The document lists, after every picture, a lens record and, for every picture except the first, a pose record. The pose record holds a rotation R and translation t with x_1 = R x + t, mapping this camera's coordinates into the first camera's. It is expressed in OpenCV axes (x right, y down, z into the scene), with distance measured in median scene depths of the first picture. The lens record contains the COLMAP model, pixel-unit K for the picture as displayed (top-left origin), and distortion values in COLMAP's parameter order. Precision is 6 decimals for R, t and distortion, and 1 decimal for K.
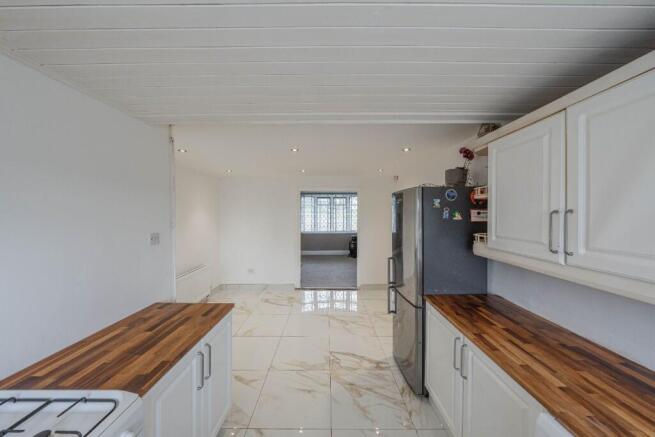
lens RADIAL K [[221.1, 0, 327.9], [0, 221.1, 216.2], [0, 0, 1]] dist [-0.004145, -0.000265]
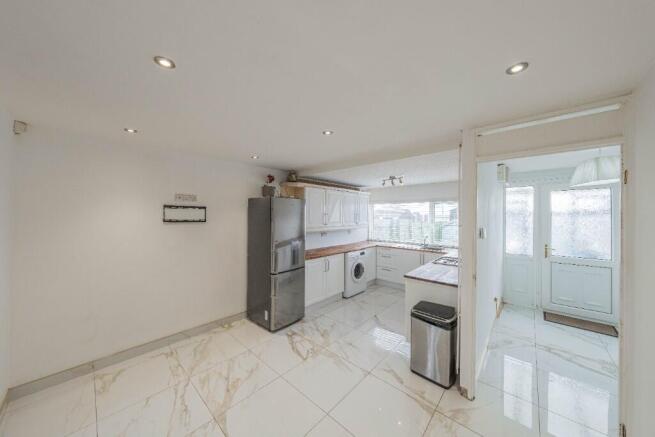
lens RADIAL K [[221.1, 0, 325.7], [0, 221.1, 214.3], [0, 0, 1]] dist [-0.004145, -0.000265]
pose [[-0.732429, 0.001158, 0.680843, -0.957557], [0.004695, 0.999983, 0.003350, -0.015726], [-0.680827, 0.005650, -0.732422, 2.231547]]
